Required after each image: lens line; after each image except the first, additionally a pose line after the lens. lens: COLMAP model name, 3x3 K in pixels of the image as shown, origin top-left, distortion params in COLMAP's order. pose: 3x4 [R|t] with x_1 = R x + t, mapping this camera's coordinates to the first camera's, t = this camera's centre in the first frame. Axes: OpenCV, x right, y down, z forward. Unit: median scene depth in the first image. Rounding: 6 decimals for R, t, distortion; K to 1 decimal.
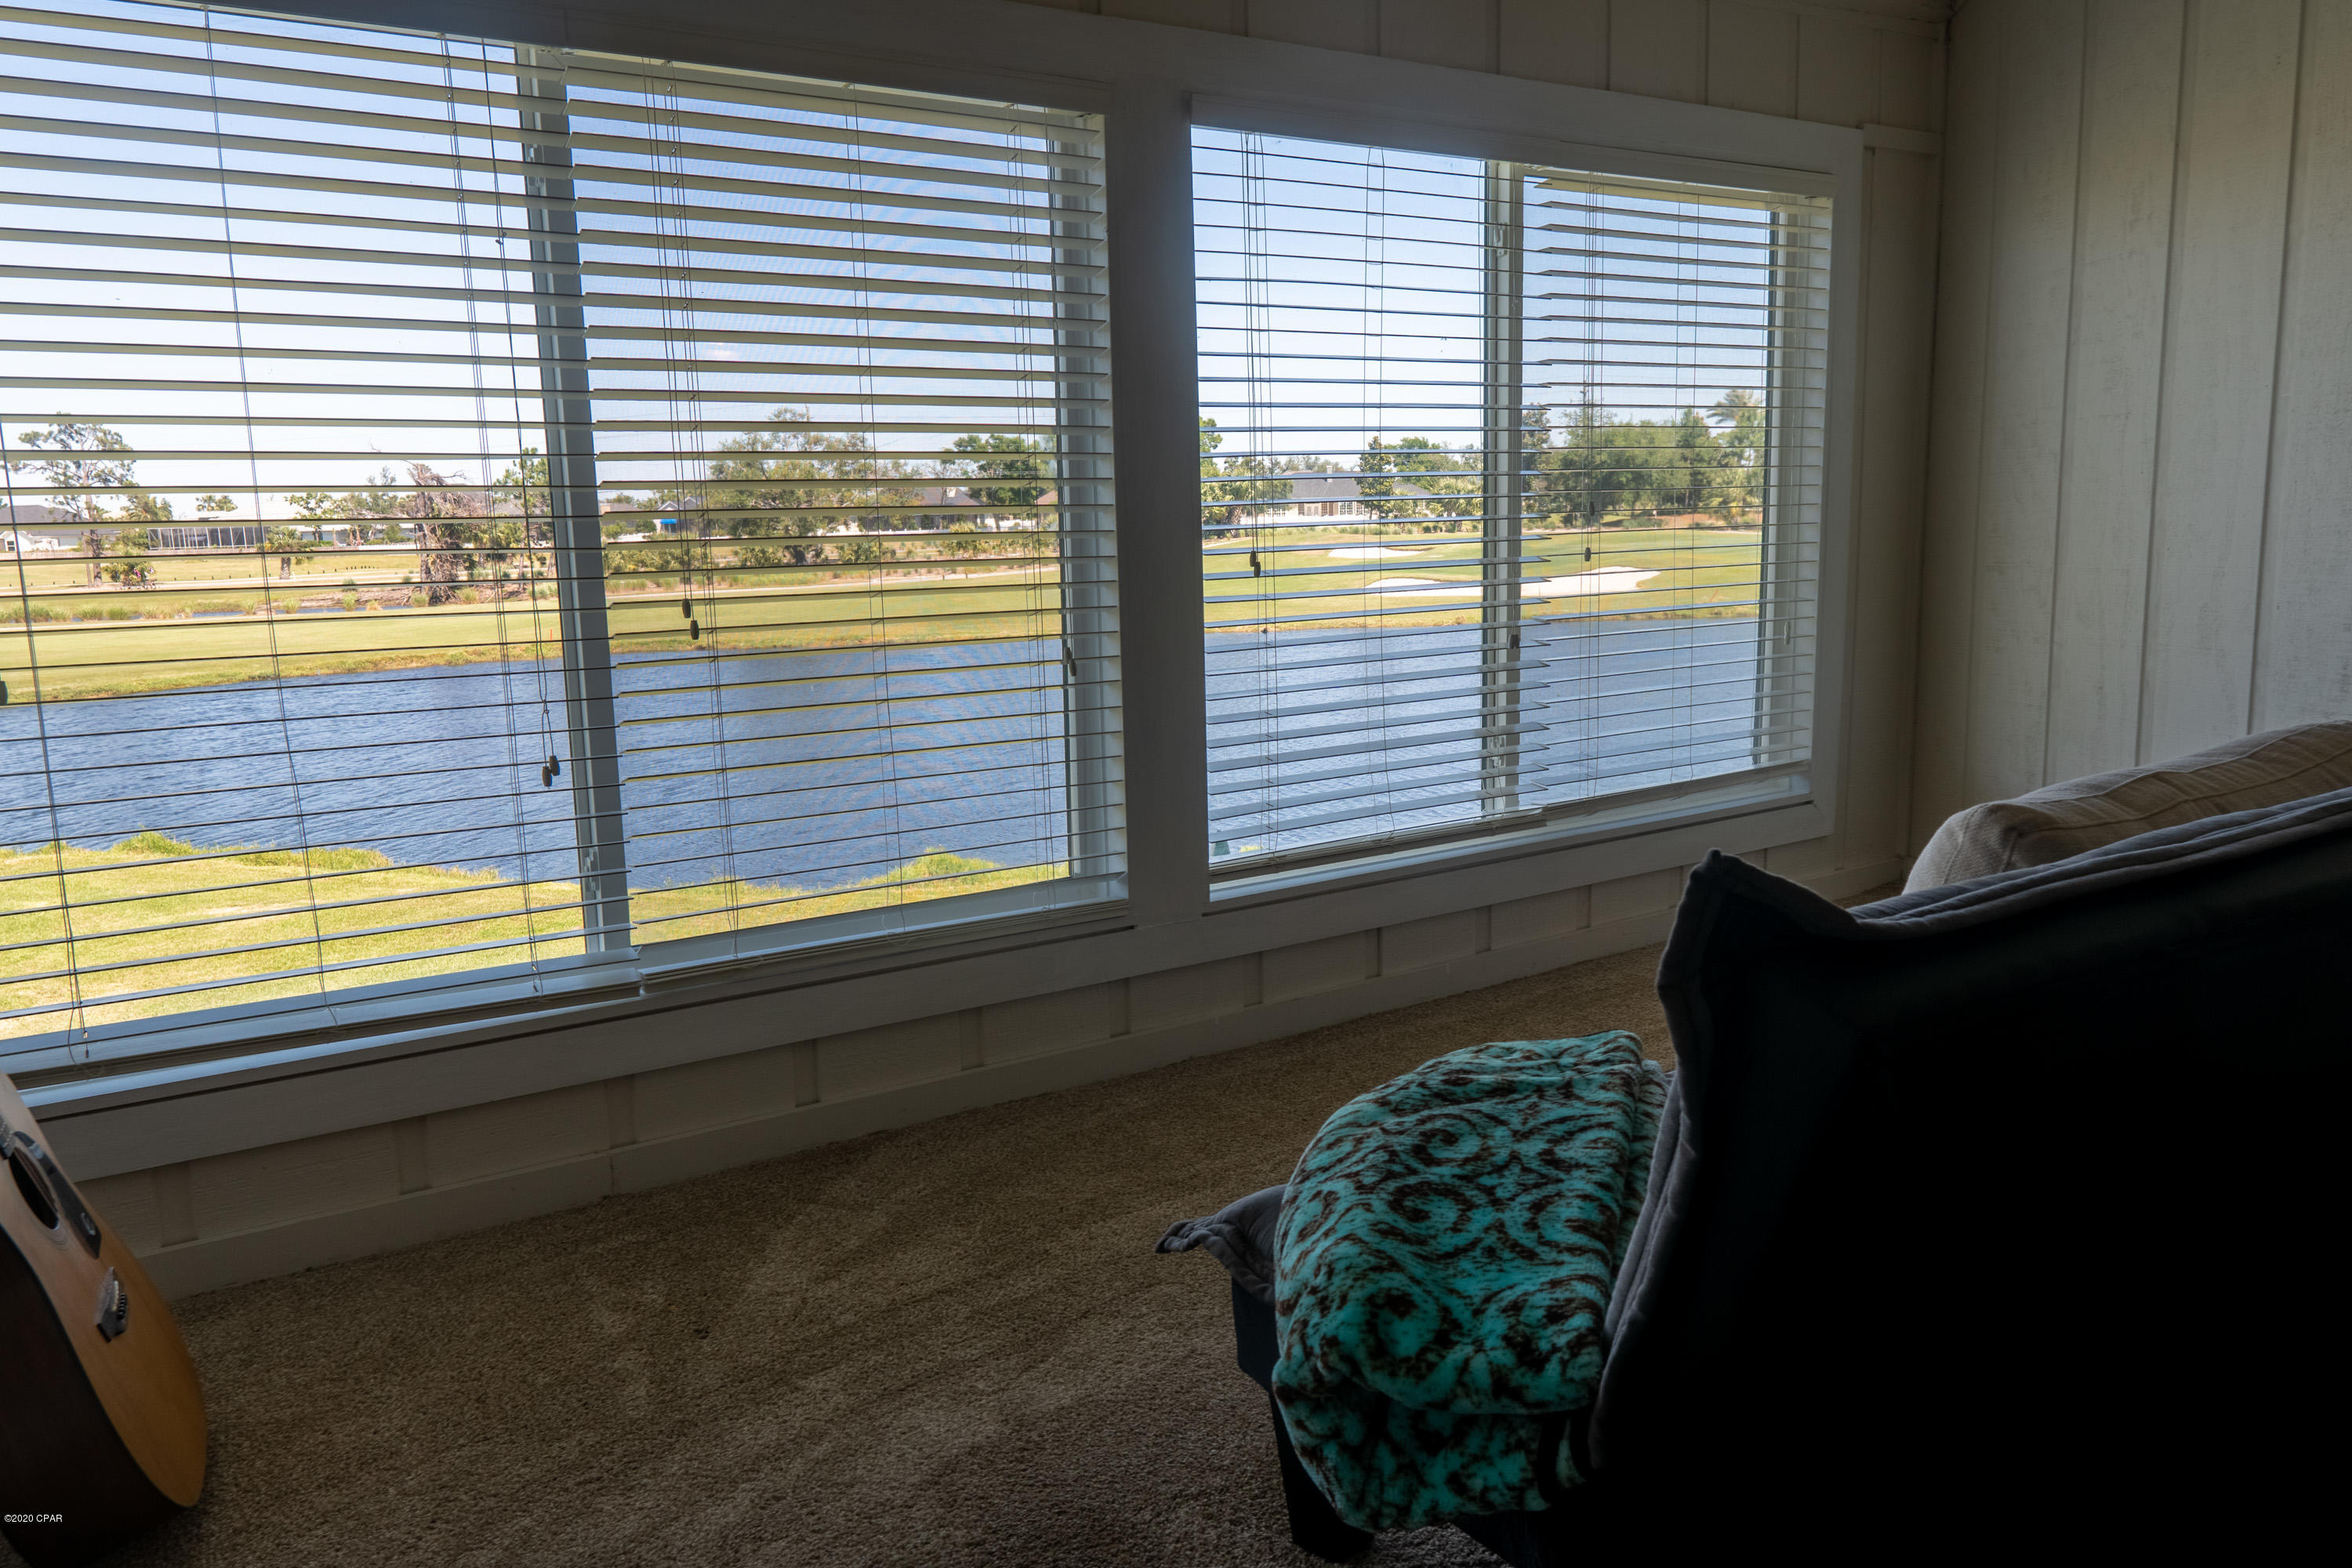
lens RADIAL K [[1628.0, 0, 1161.3], [0, 1628.0, 777.7], [0, 0, 1]] dist [-0.004704, -0.002087]
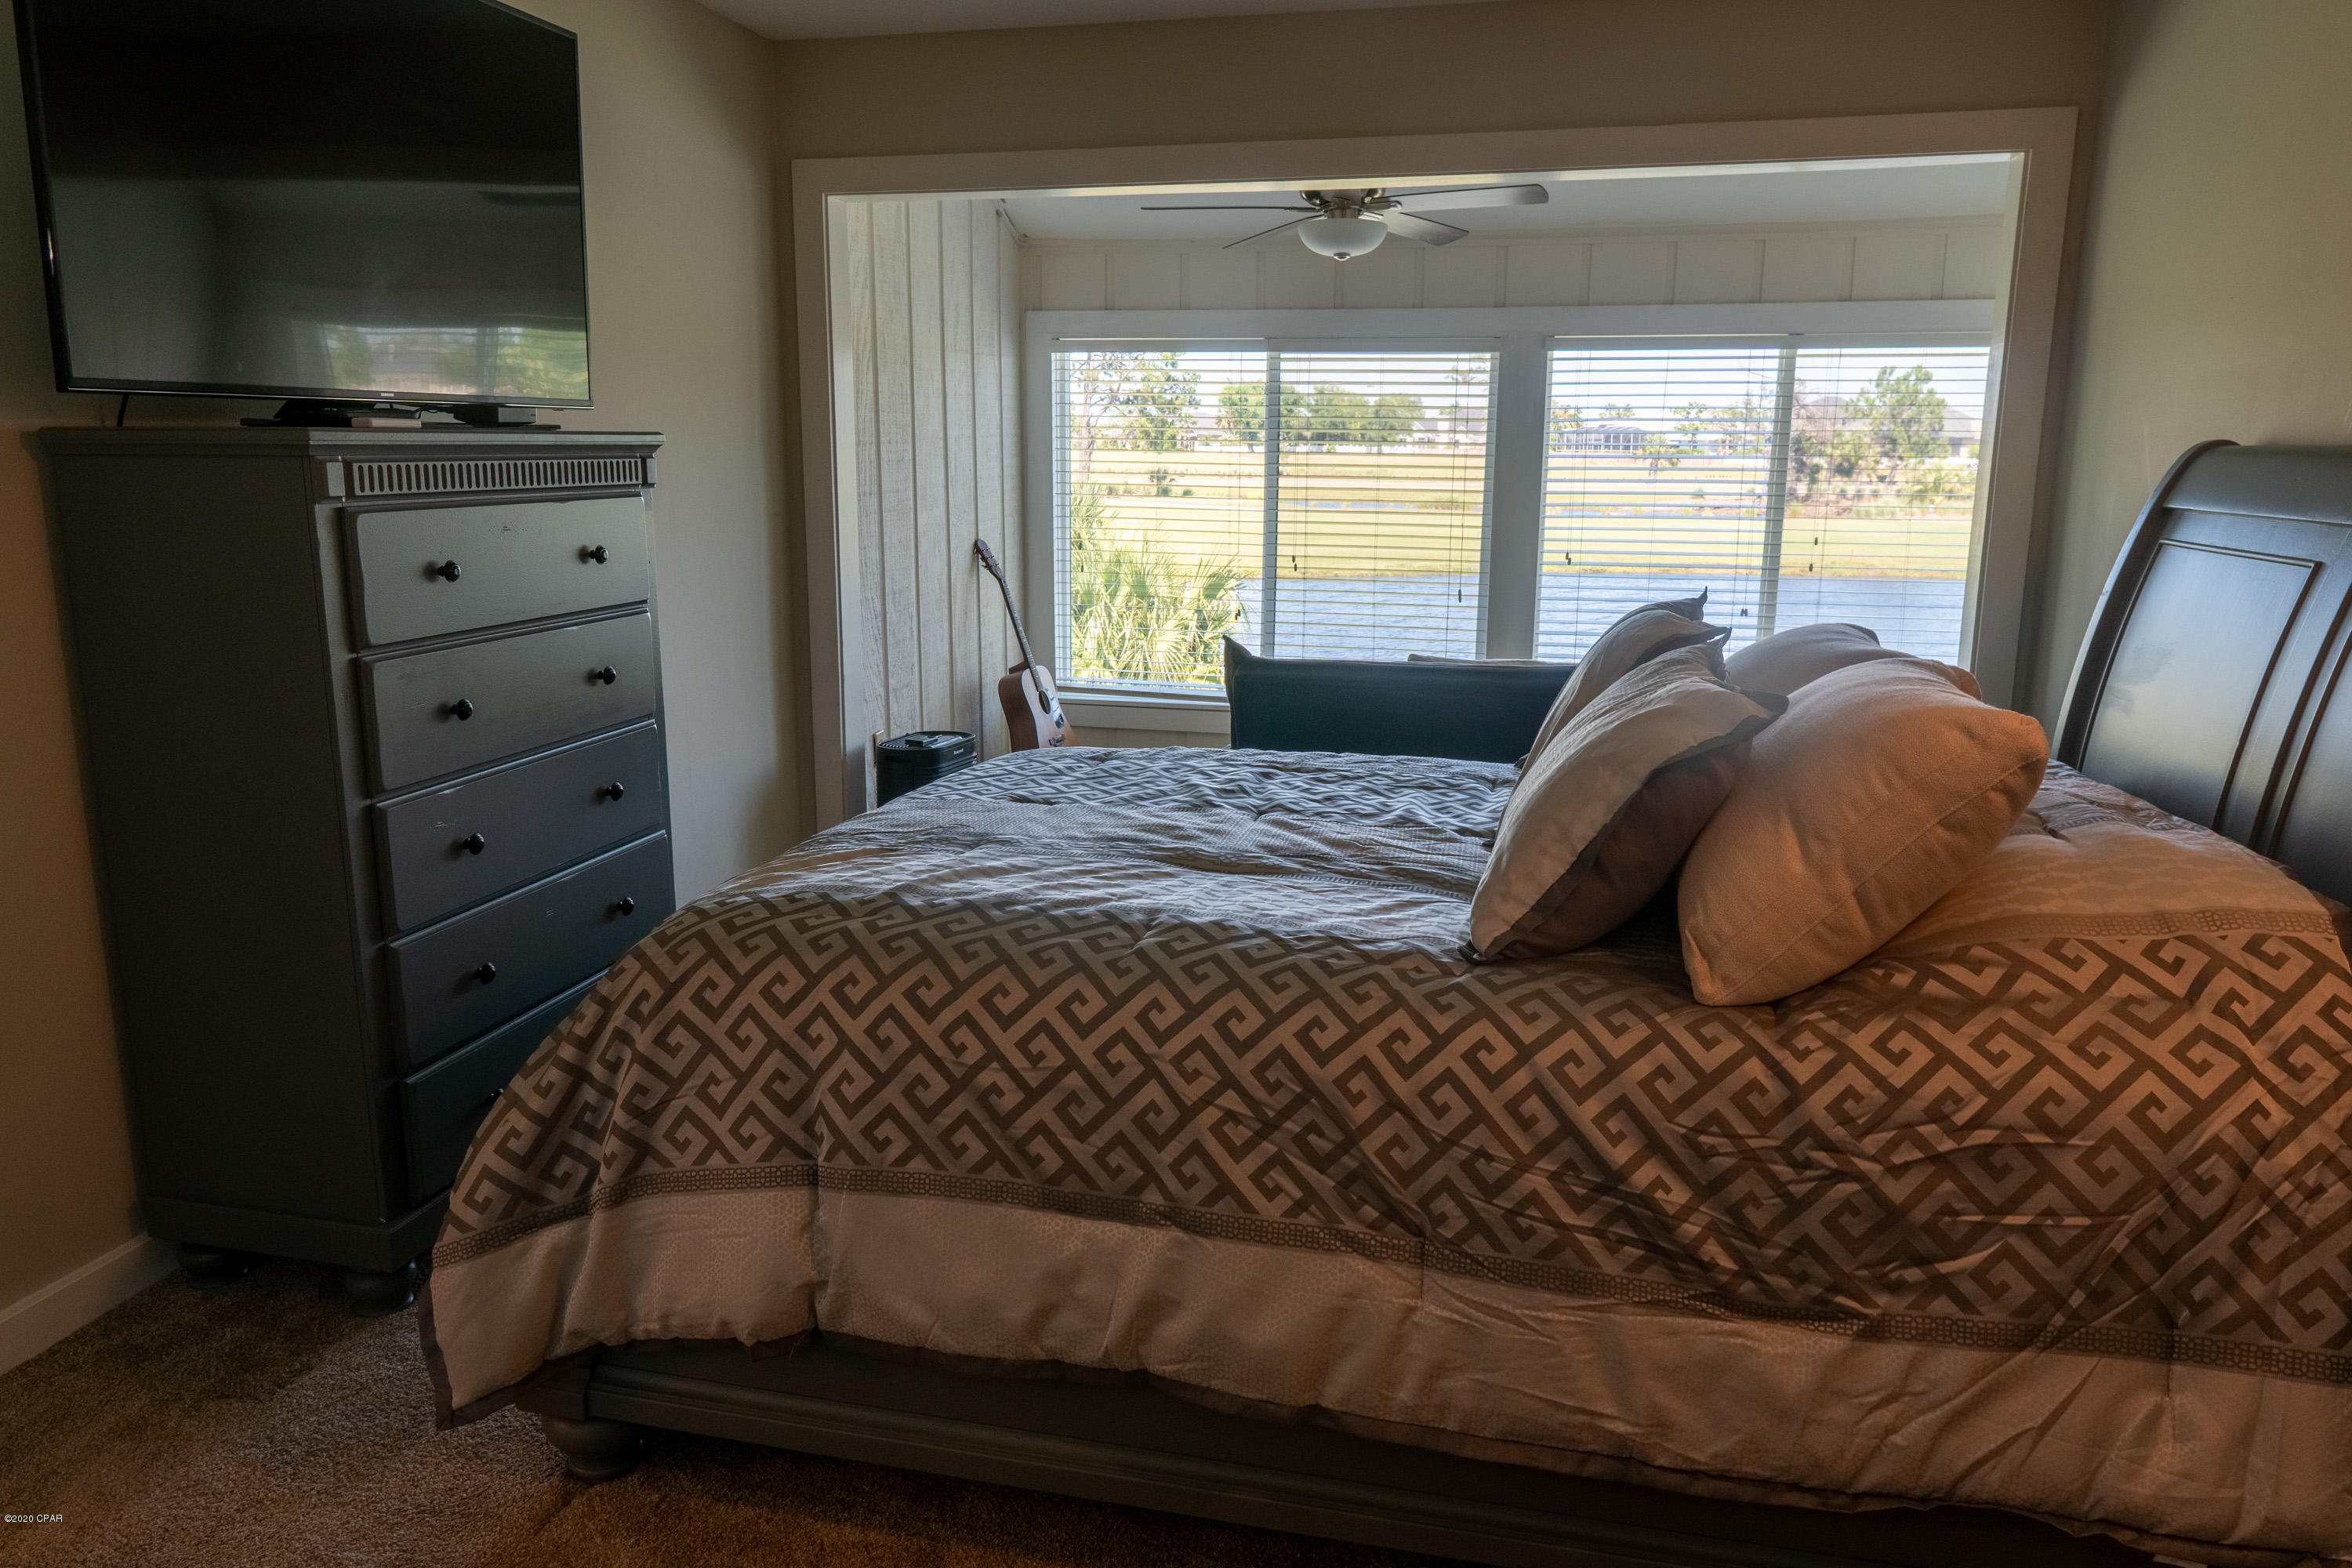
lens RADIAL K [[1628.0, 0, 1189.6], [0, 1628.0, 795.3], [0, 0, 1]] dist [-0.004704, -0.002087]
pose [[0.708068, 0.182360, -0.682191, 1.039524], [-0.138865, 0.983174, 0.118686, -0.015089], [0.692356, 0.010695, 0.721477, -0.645548]]
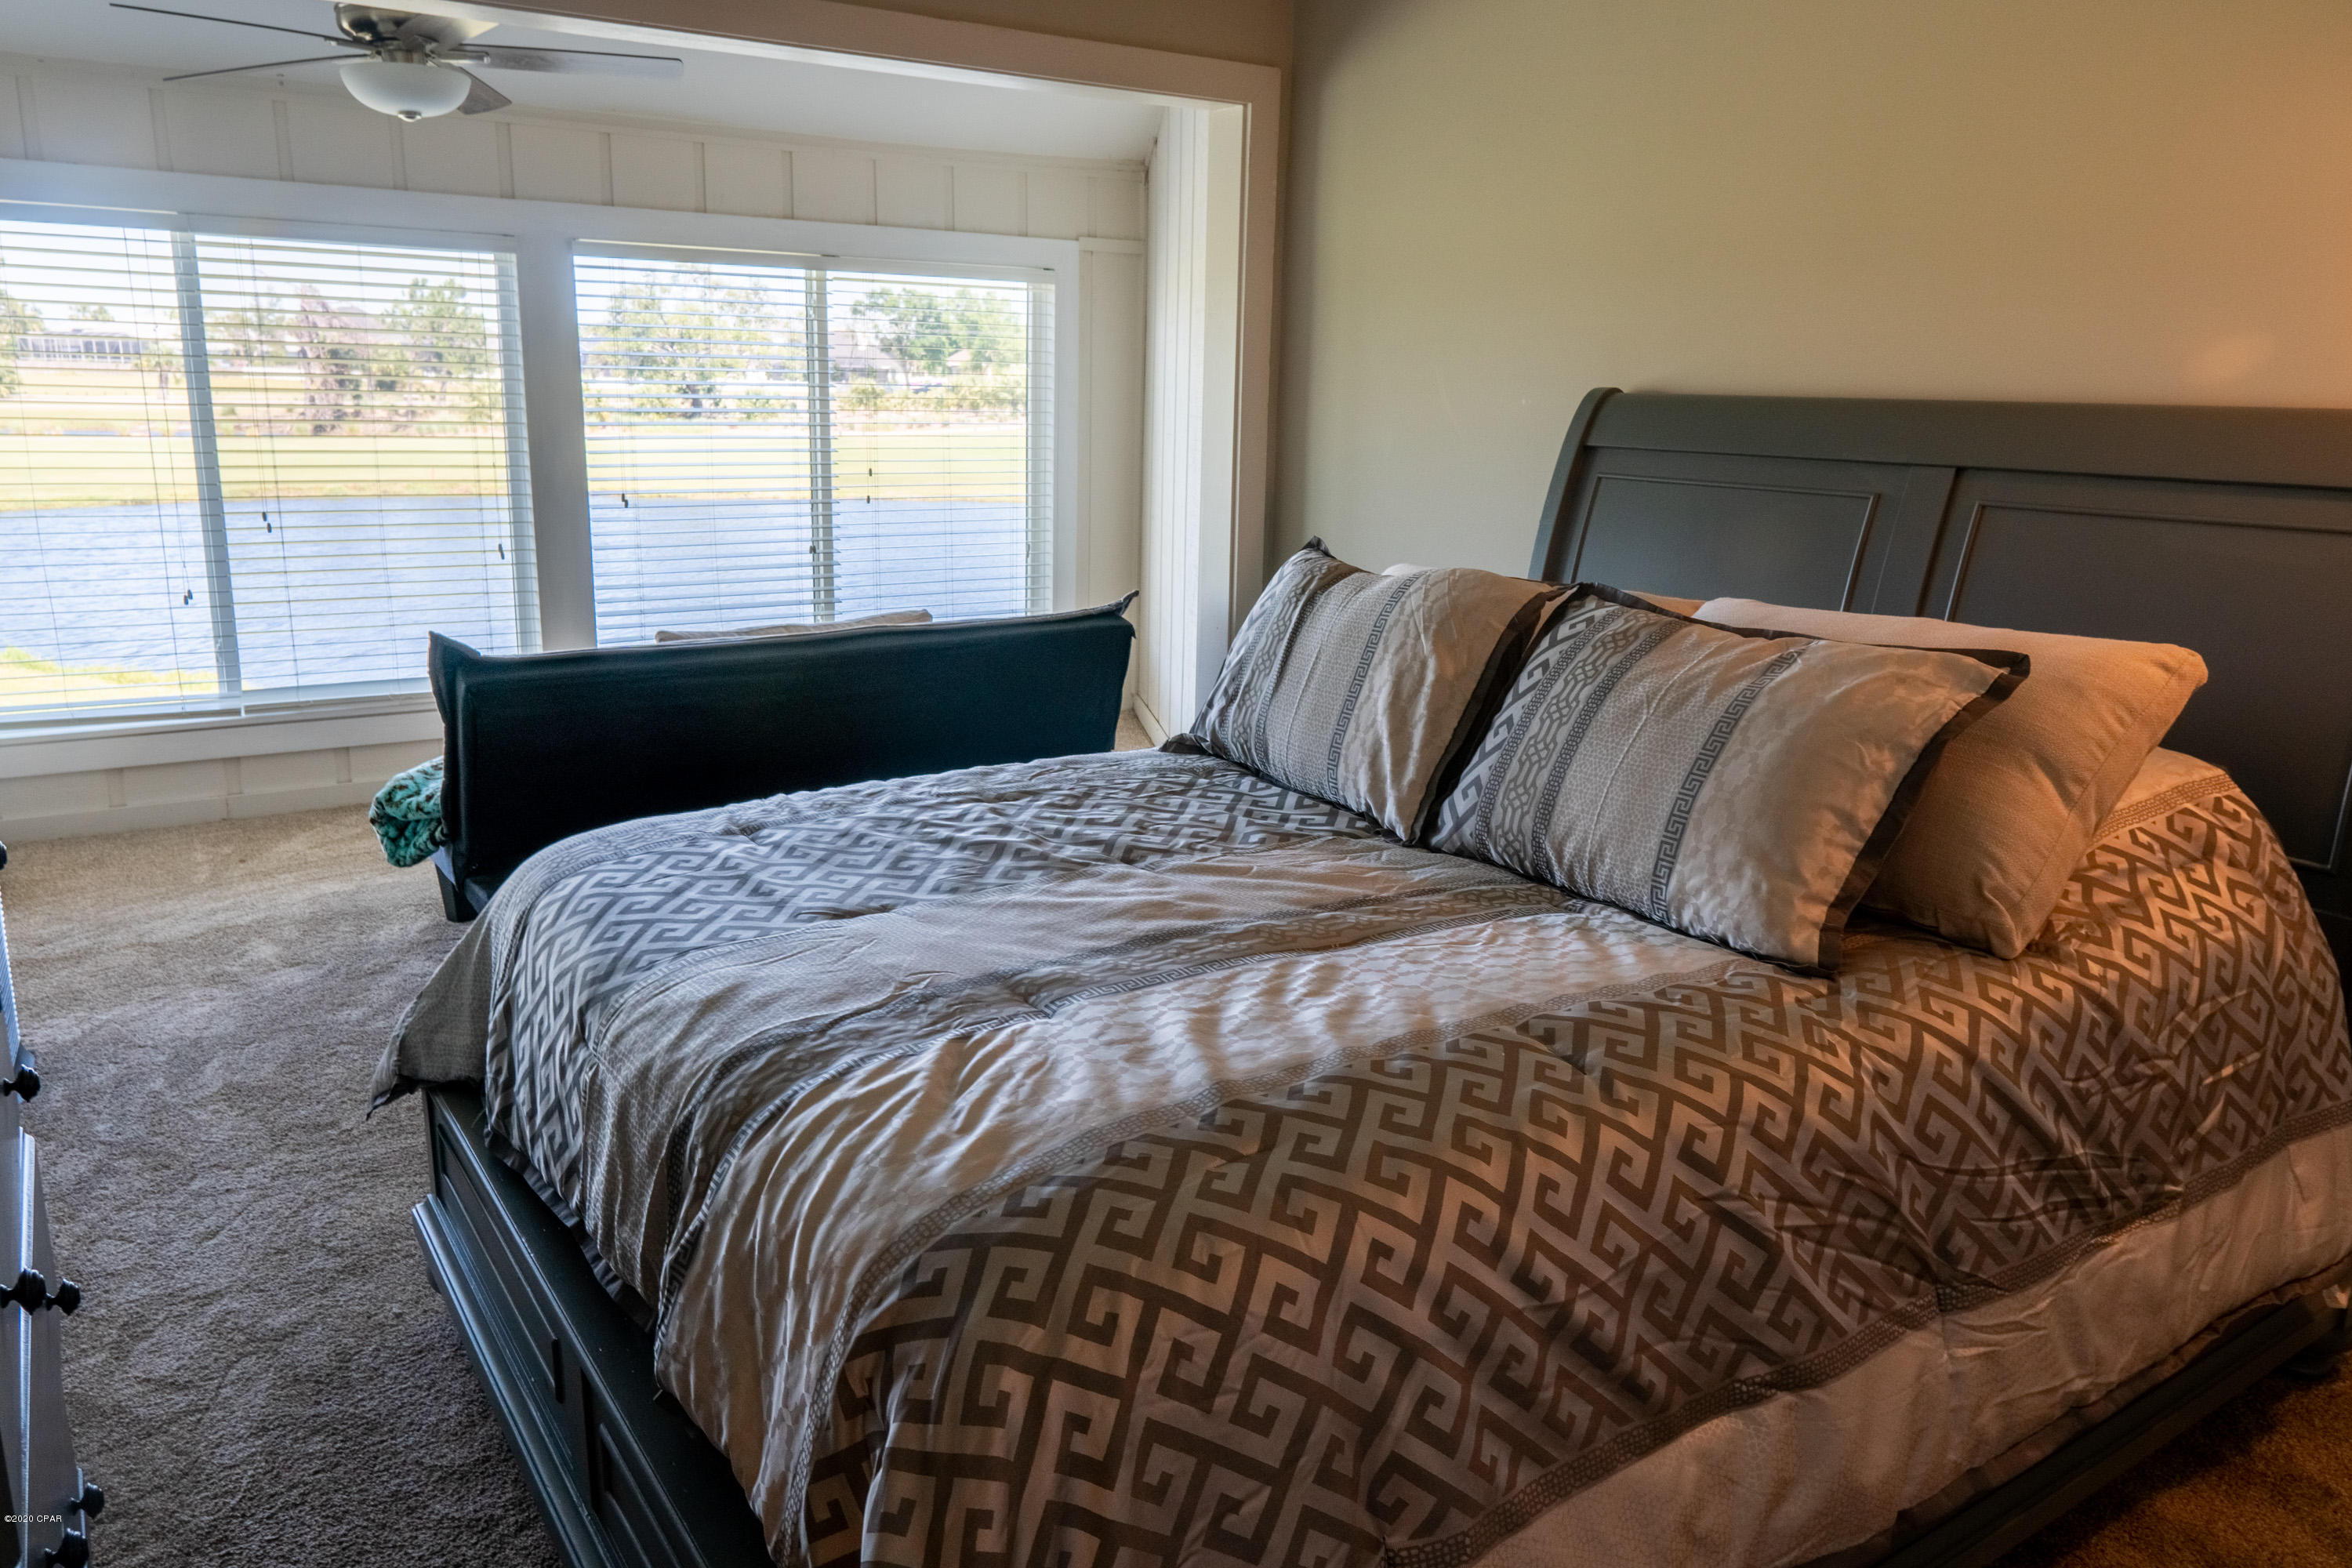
lens RADIAL K [[1628.0, 0, 1174.8], [0, 1628.0, 778.2], [0, 0, 1]] dist [-0.004704, -0.002087]
pose [[0.997260, 0.041367, 0.061323, 0.449802], [-0.046141, 0.995838, 0.078597, 0.002991], [-0.057816, -0.081211, 0.995019, -0.667529]]
